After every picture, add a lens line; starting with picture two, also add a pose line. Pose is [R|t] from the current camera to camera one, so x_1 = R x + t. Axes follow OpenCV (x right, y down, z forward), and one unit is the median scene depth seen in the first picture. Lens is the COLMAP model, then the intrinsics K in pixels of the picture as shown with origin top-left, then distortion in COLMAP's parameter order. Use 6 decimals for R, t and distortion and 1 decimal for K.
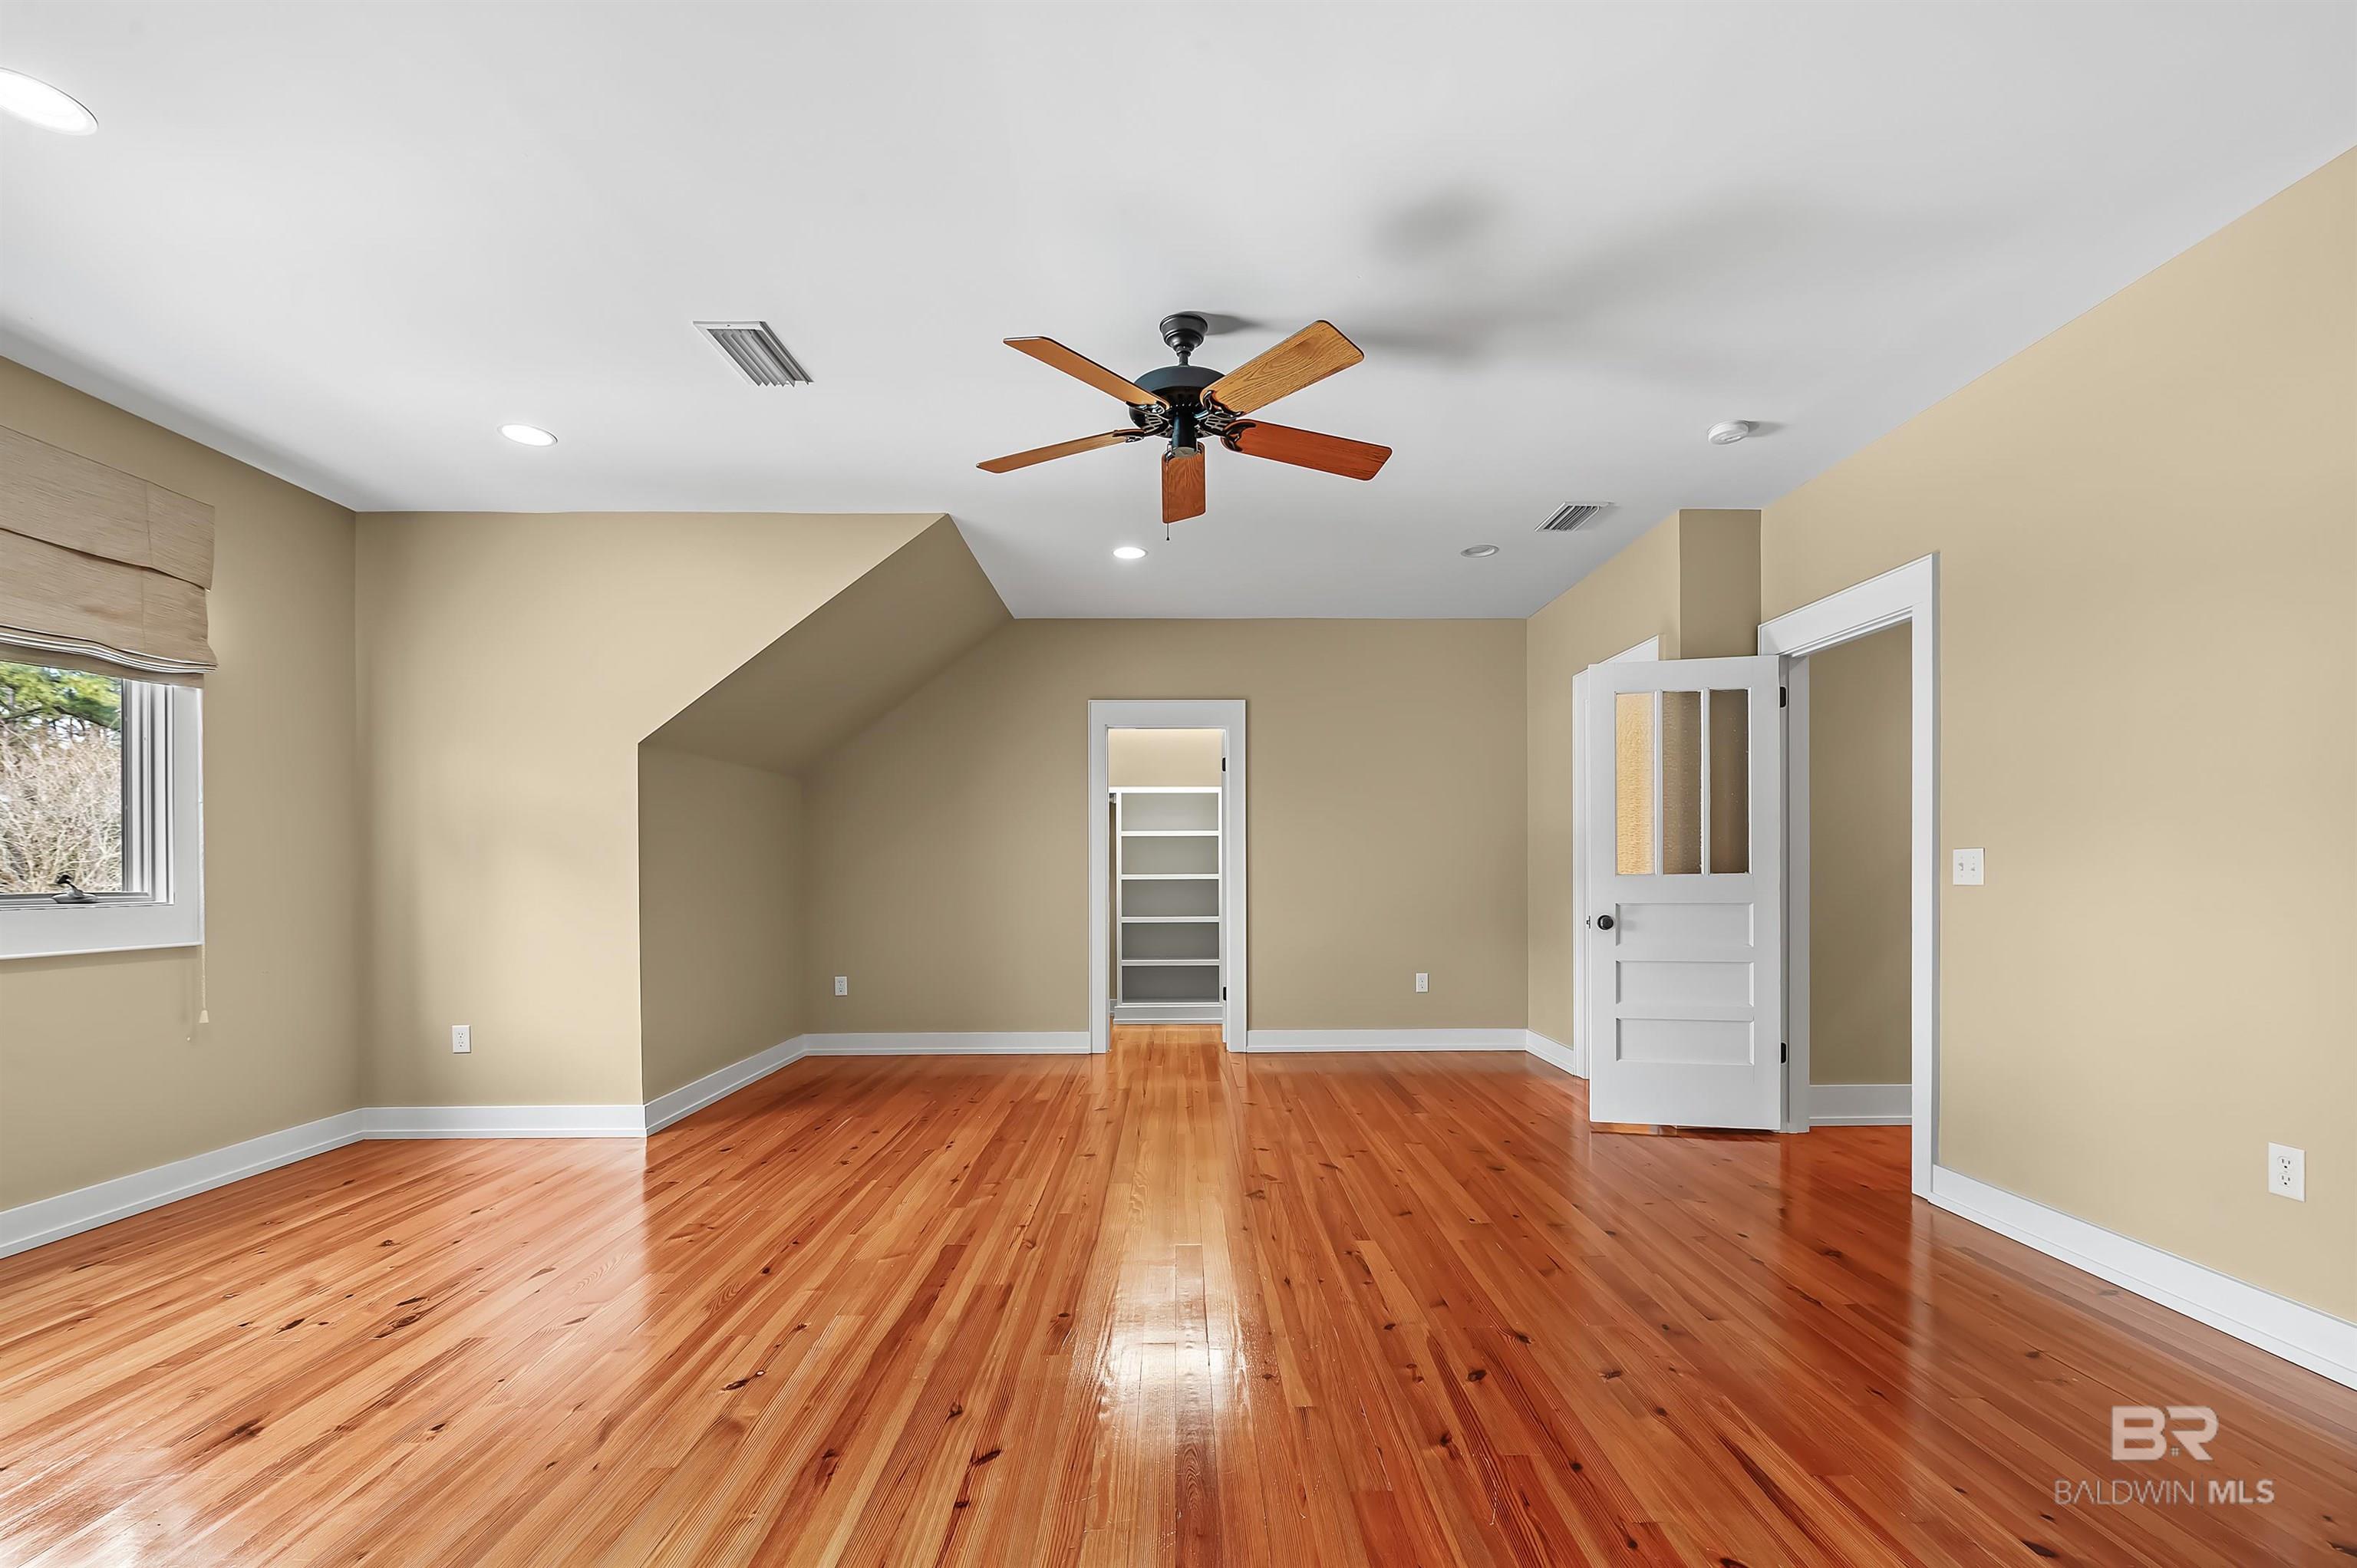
lens RADIAL K [[1001.4, 0, 1165.1], [0, 1001.4, 871.3], [0, 0, 1]] dist [-0.003282, -0.000466]
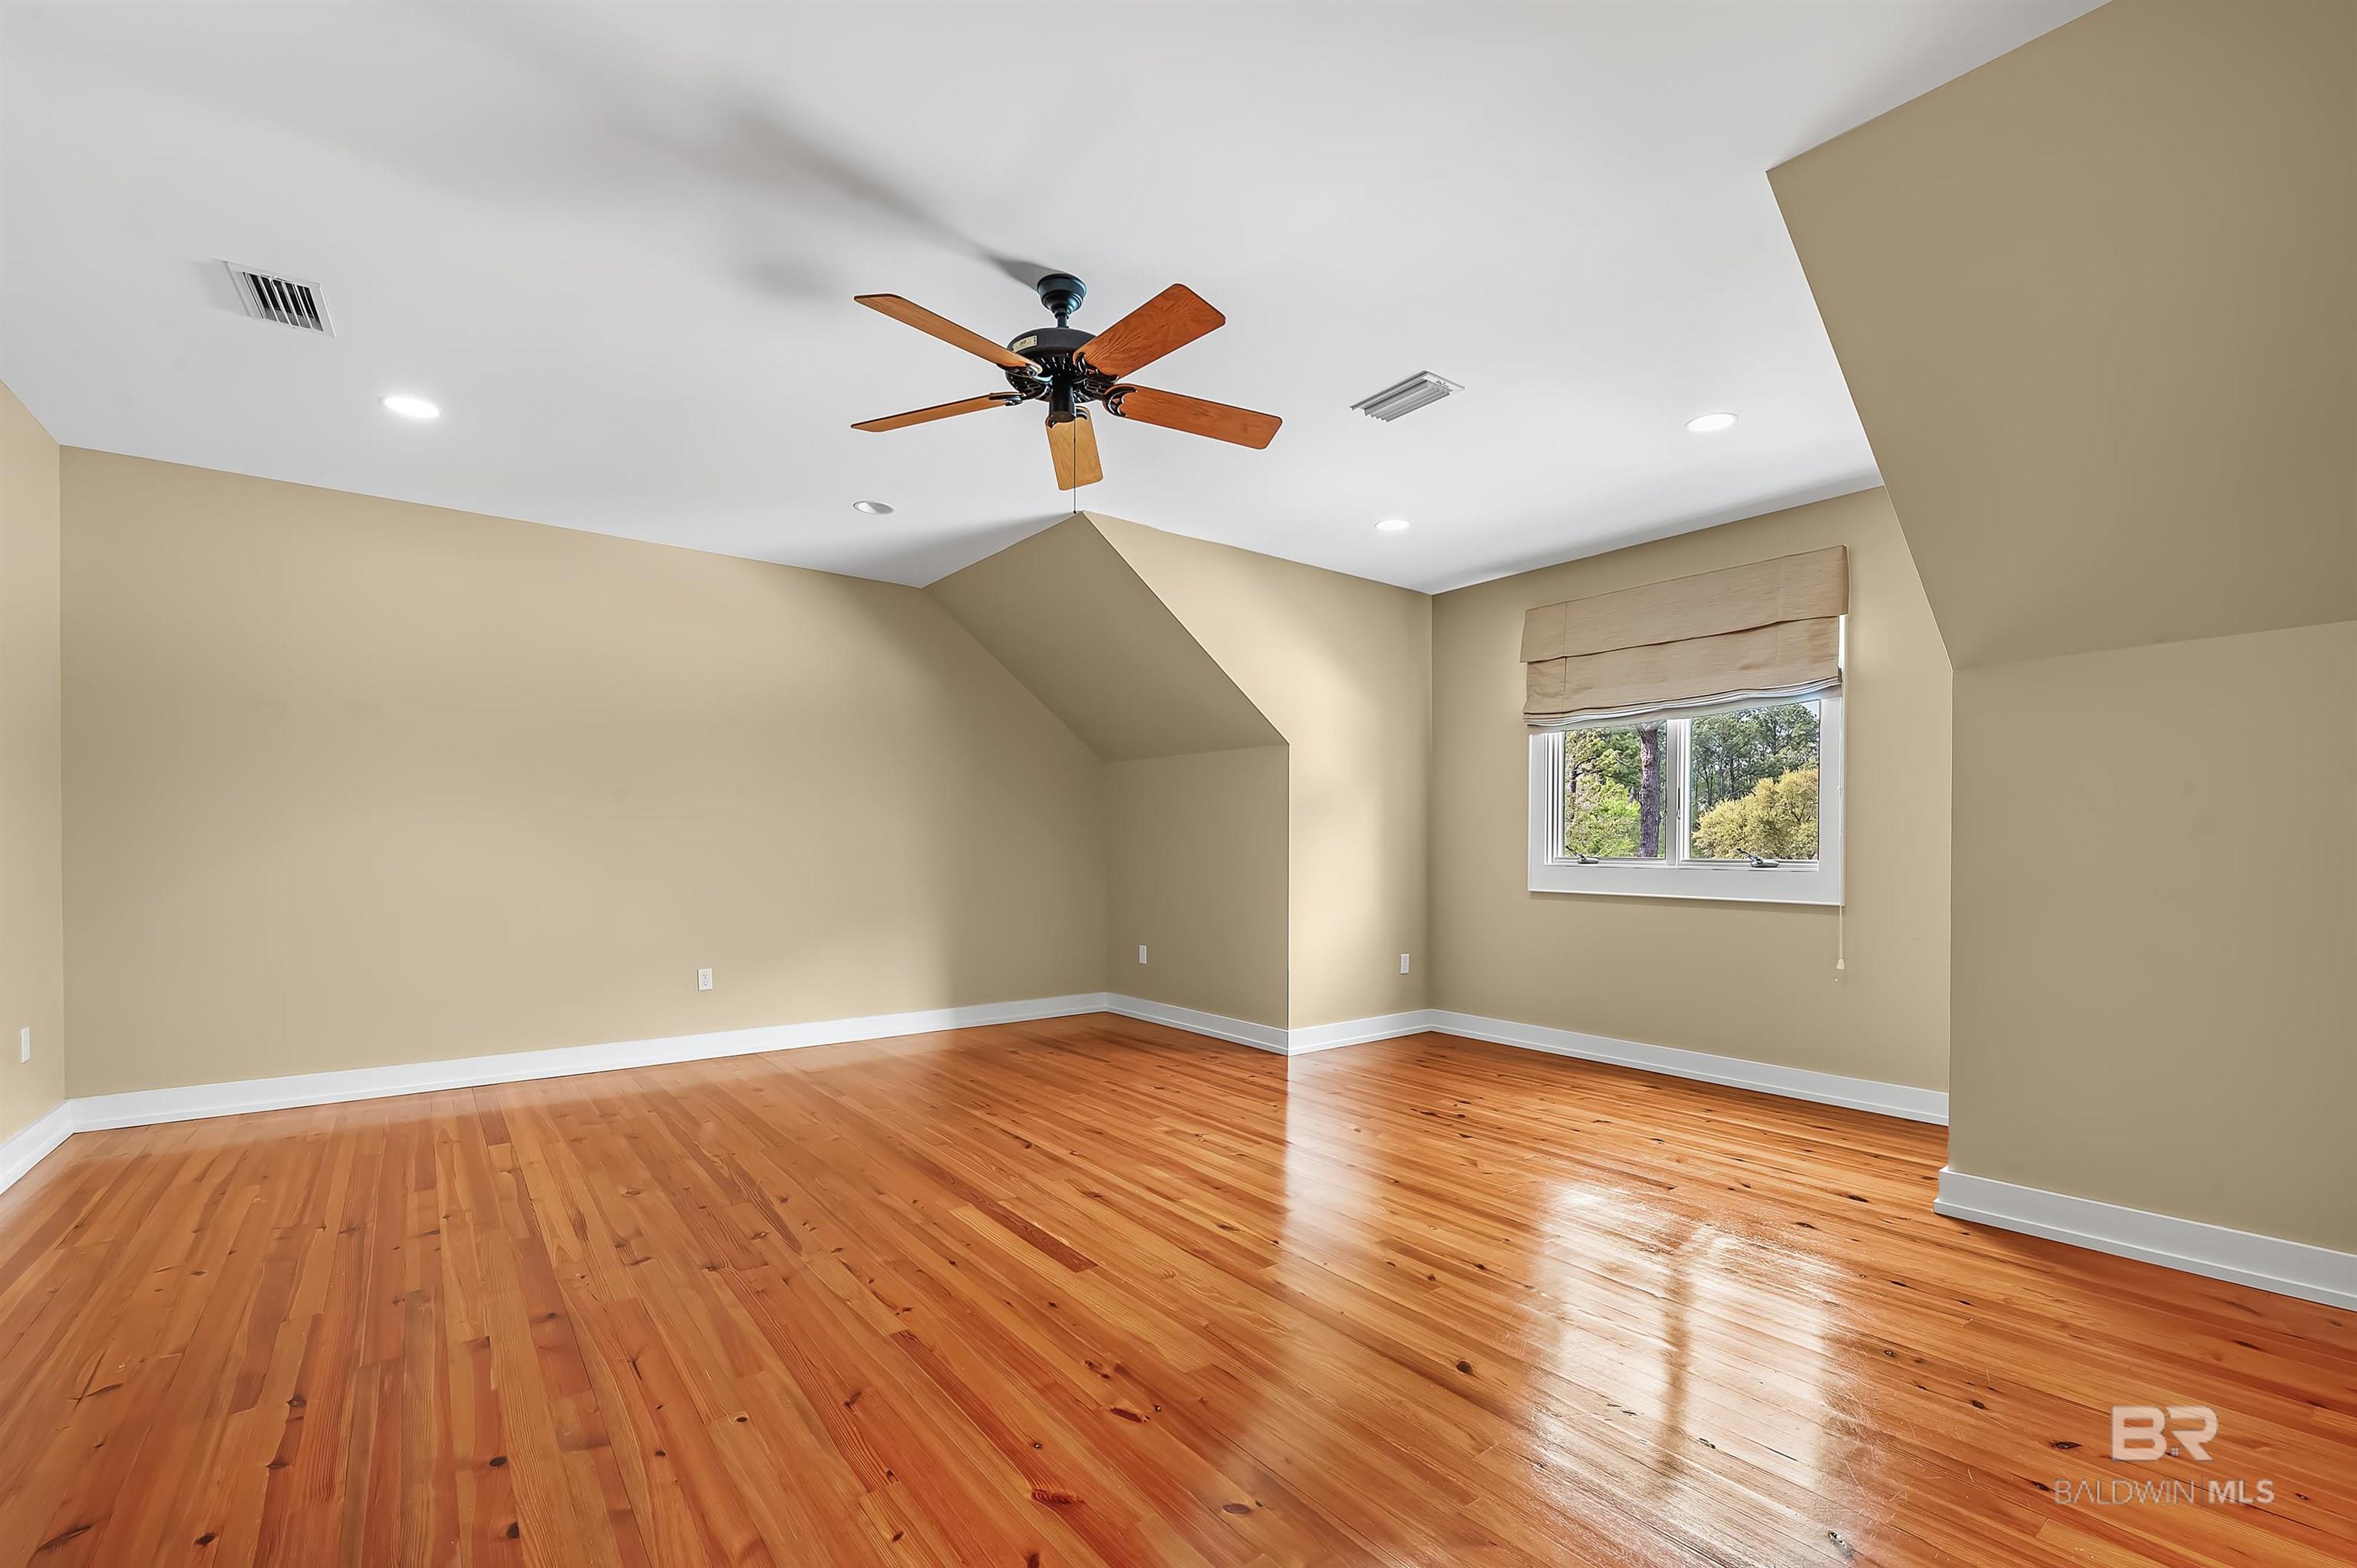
lens RADIAL K [[1001.4, 0, 1198.4], [0, 1001.4, 849.1], [0, 0, 1]] dist [-0.003282, -0.000466]
pose [[-0.790115, 0.002023, -0.612956, 0.413893], [0.000141, 0.999995, 0.003119, 0.000502], [0.612959, 0.002378, -0.790111, 1.496403]]
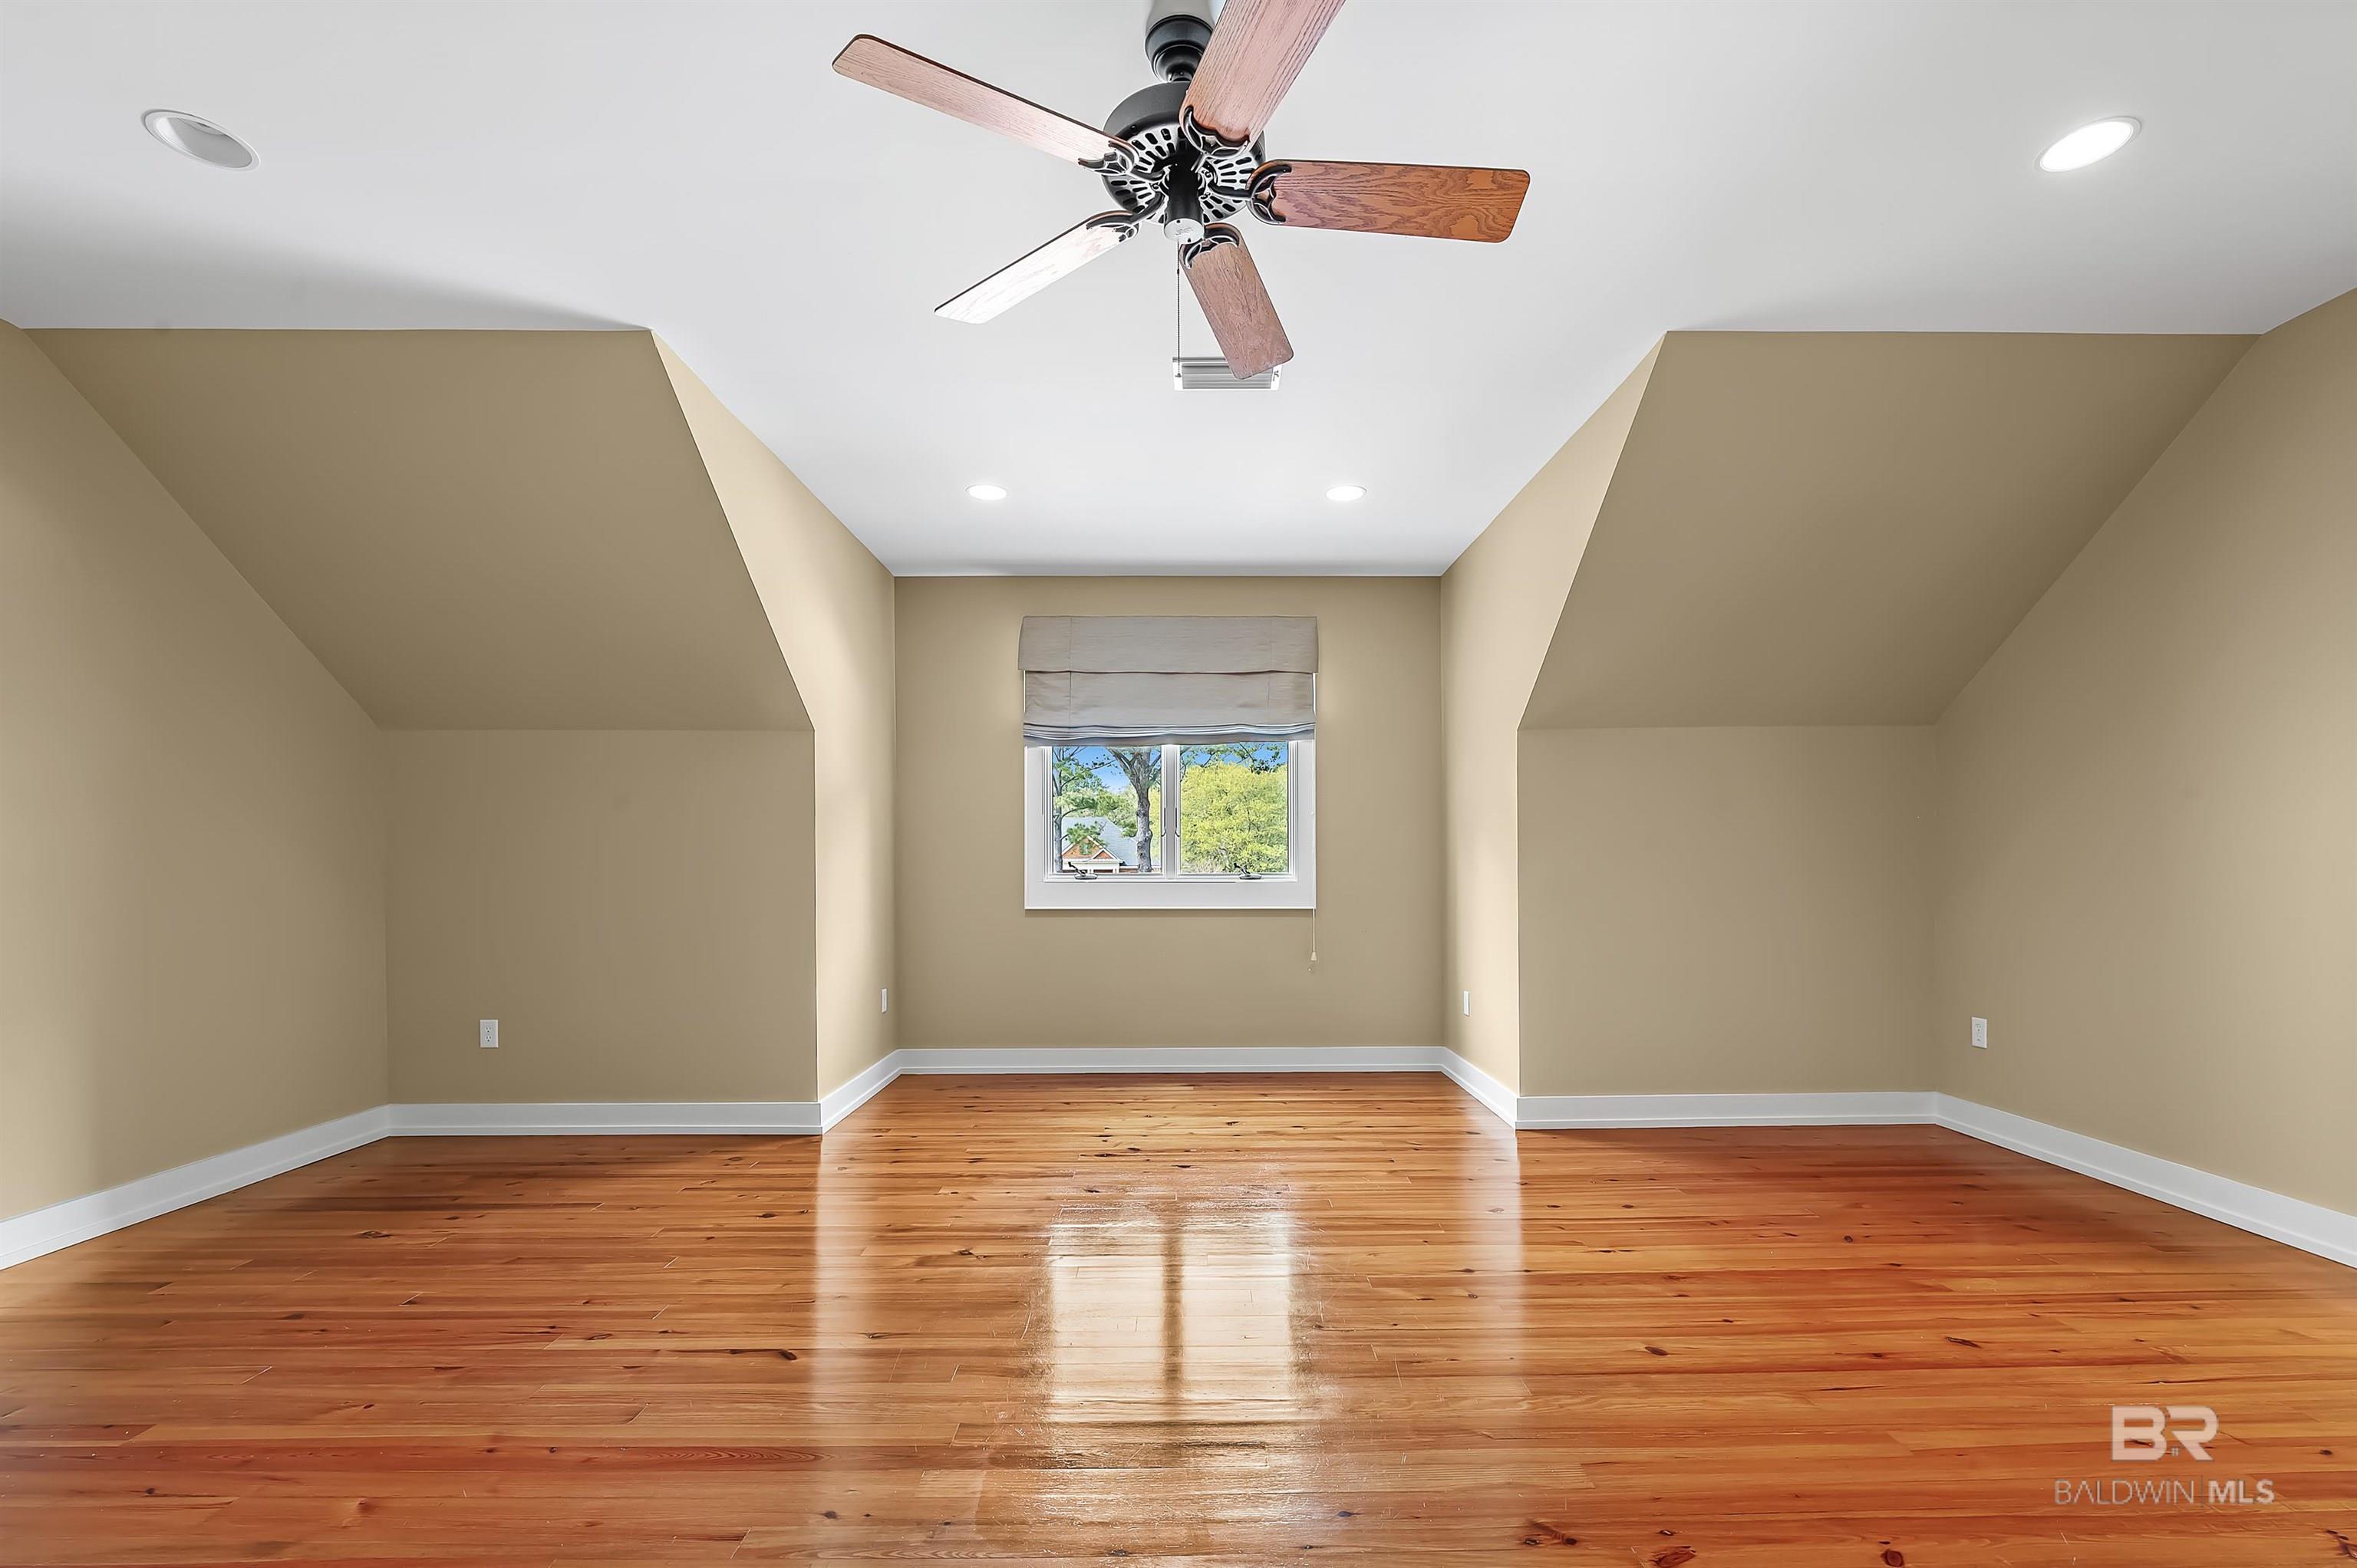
lens RADIAL K [[1001.4, 0, 1196.6], [0, 1001.4, 864.8], [0, 0, 1]] dist [-0.003282, -0.000466]
pose [[0.006679, 0.004332, -0.999968, 0.554763], [0.005712, 0.999974, 0.004370, -0.000594], [0.999961, -0.005741, 0.006654, 0.817547]]
